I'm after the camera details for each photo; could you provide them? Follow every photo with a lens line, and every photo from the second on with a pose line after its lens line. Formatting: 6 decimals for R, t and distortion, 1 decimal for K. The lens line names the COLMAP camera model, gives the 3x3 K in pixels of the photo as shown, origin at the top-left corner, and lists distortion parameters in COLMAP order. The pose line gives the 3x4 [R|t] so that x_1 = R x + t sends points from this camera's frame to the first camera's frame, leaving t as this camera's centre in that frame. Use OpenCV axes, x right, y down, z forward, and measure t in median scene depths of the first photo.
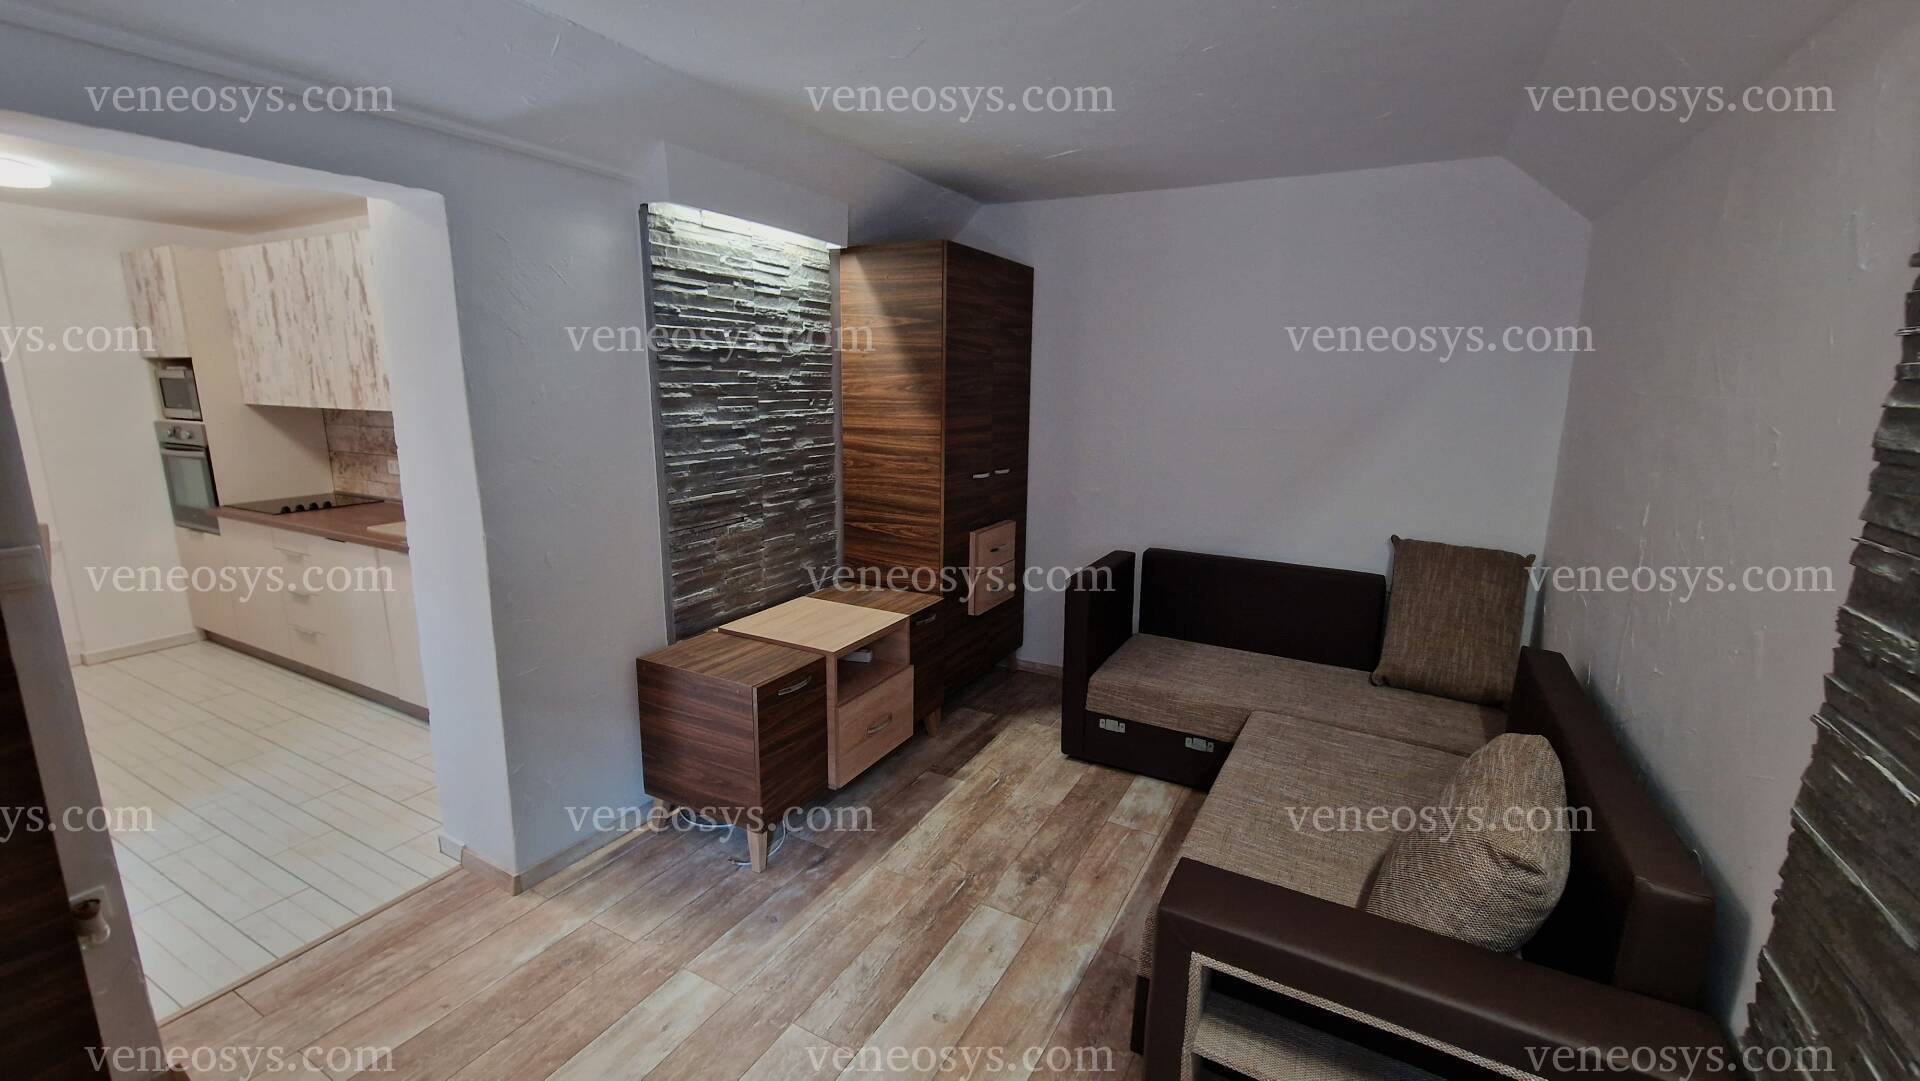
lens RADIAL K [[788.6, 0, 958.9], [0, 788.6, 538.2], [0, 0, 1]] dist [0.004491, -0.003299]
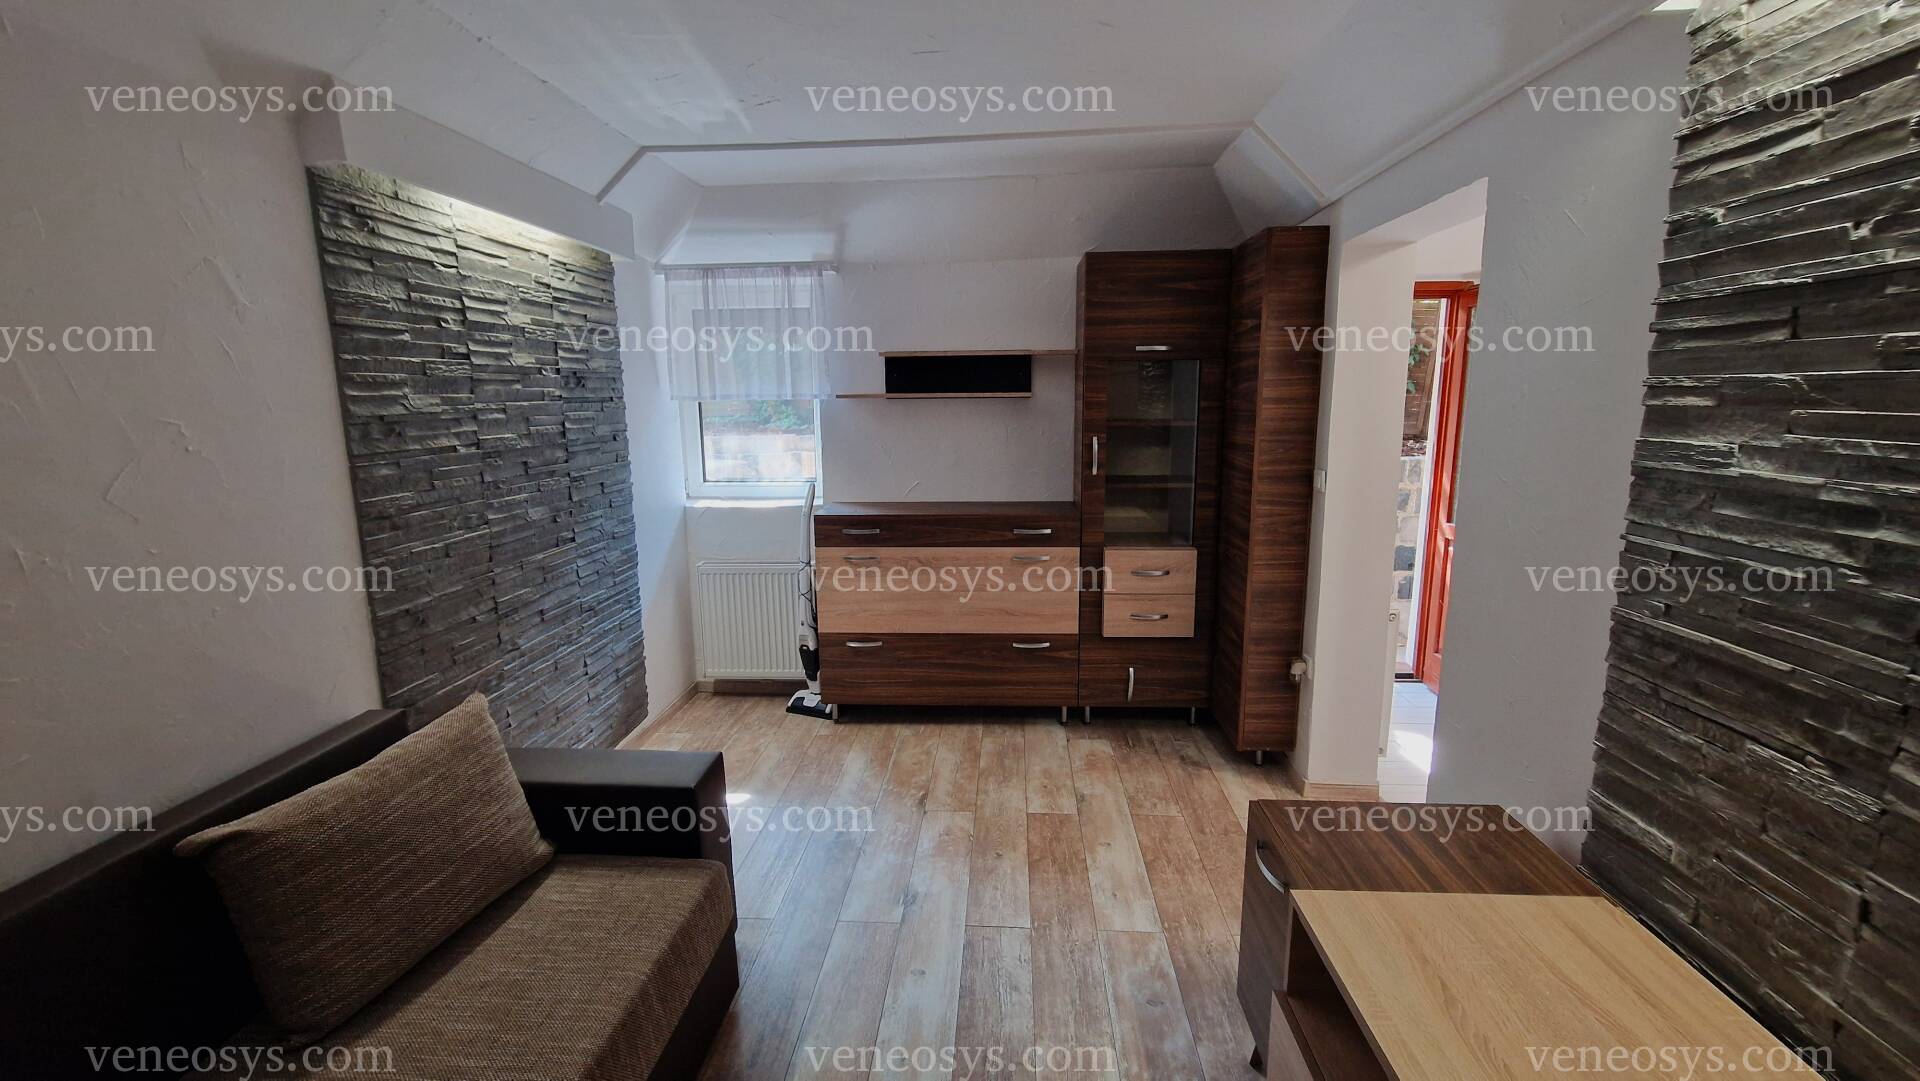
lens RADIAL K [[788.6, 0, 958.3], [0, 788.6, 537.4], [0, 0, 1]] dist [0.004491, -0.003299]
pose [[-0.907387, 0.076297, -0.413313, 0.171254], [-0.079006, 0.934891, 0.346030, -0.170823], [0.412803, 0.346638, -0.842280, 0.908450]]
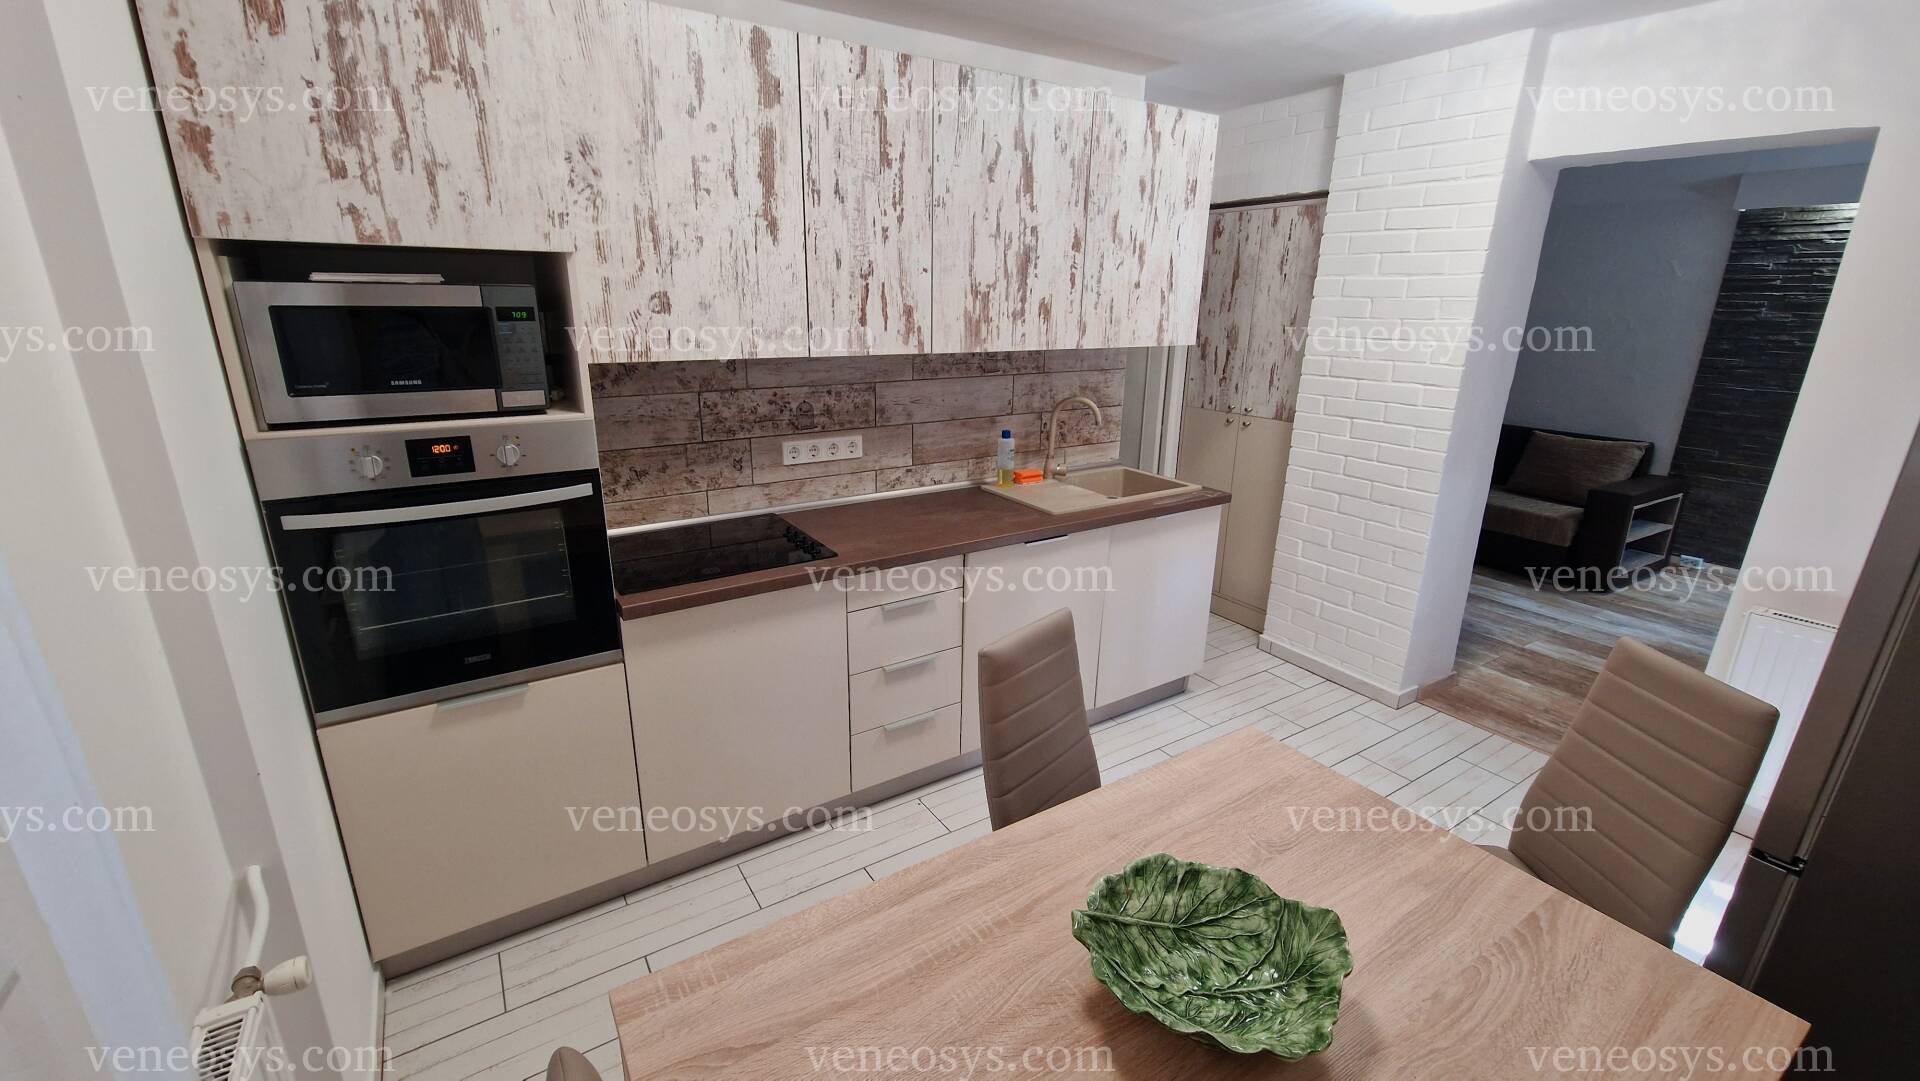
lens RADIAL K [[788.6, 0, 953.9], [0, 788.6, 538.4], [0, 0, 1]] dist [0.004491, -0.003299]
pose [[0.478975, -0.260173, 0.838387, -1.351550], [0.163282, 0.964807, 0.206120, -0.149822], [-0.862509, 0.038167, 0.504600, 0.679187]]
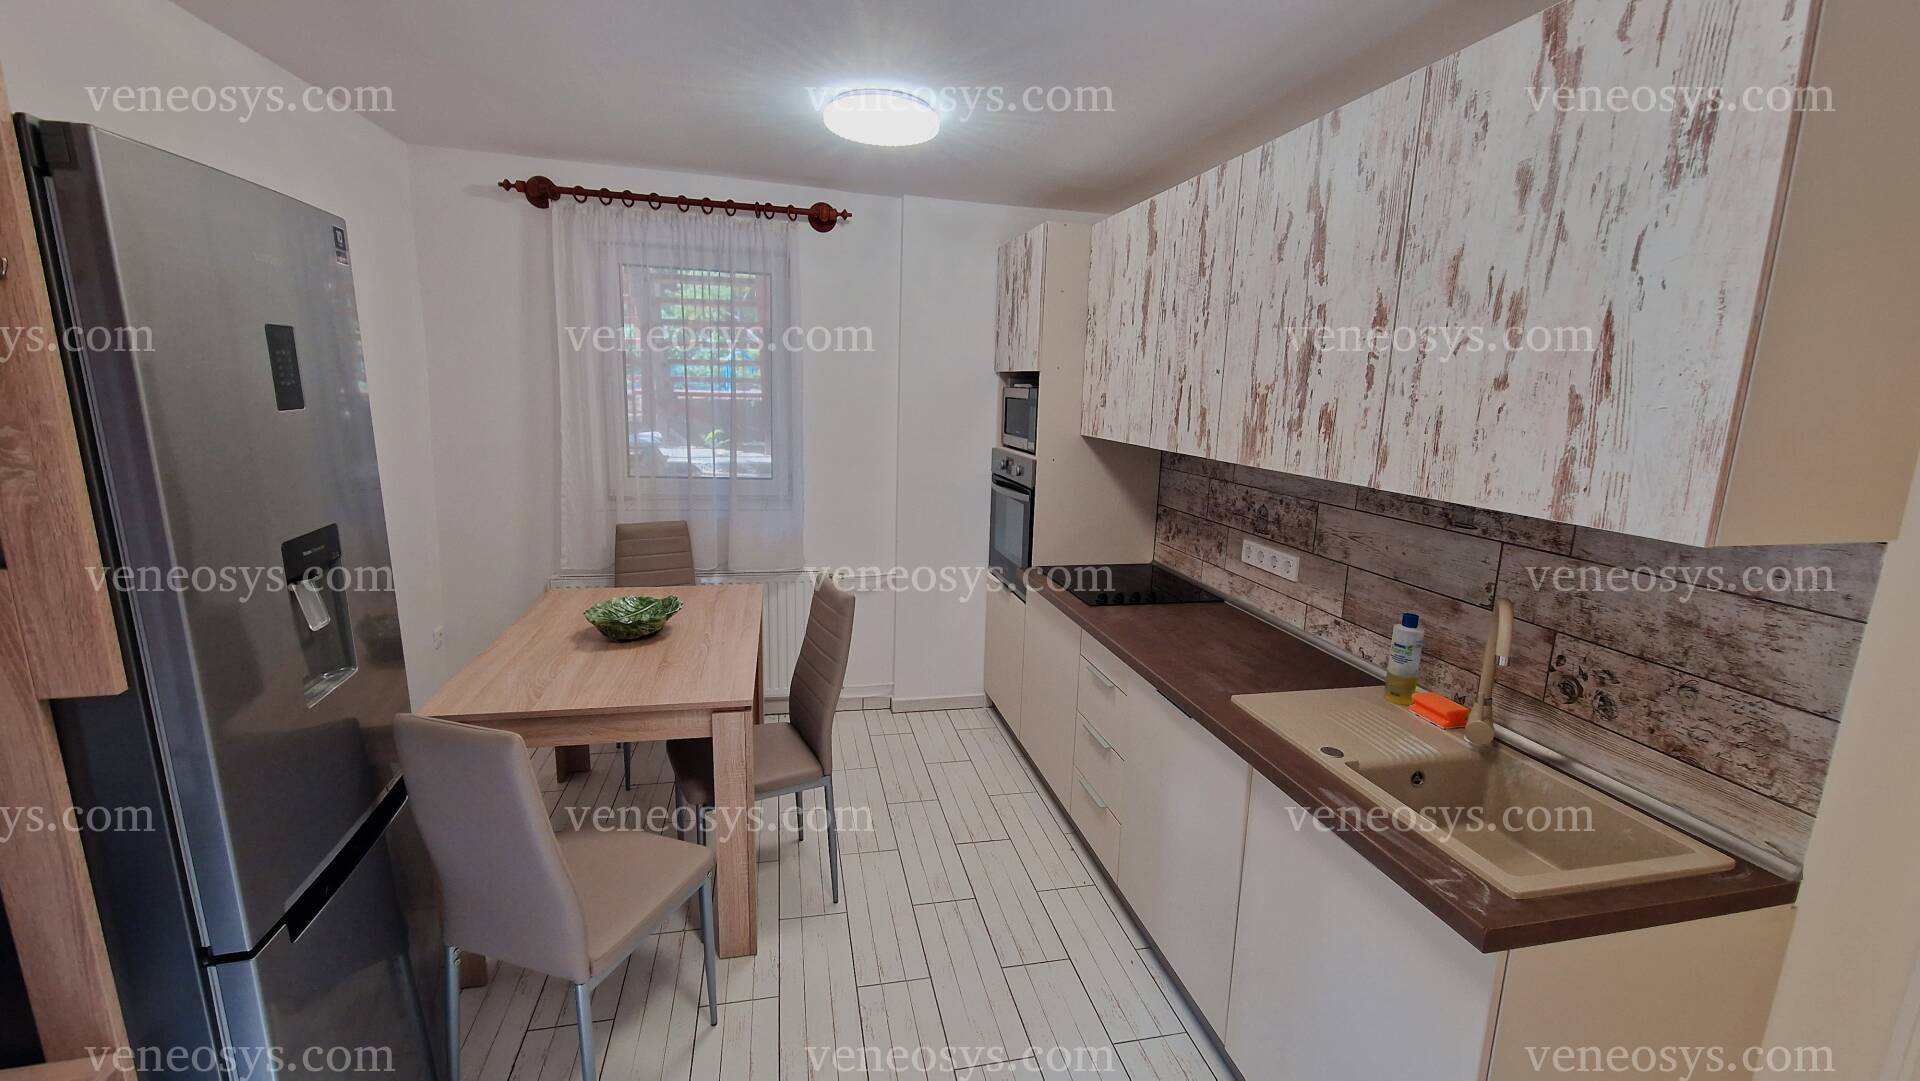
lens RADIAL K [[788.6, 0, 957.3], [0, 788.6, 534.9], [0, 0, 1]] dist [0.004491, -0.003299]
pose [[0.655526, 0.153000, -0.739512, -0.478659], [-0.174978, 0.983384, 0.048349, -0.106504], [0.734622, 0.097704, 0.671405, 0.488989]]
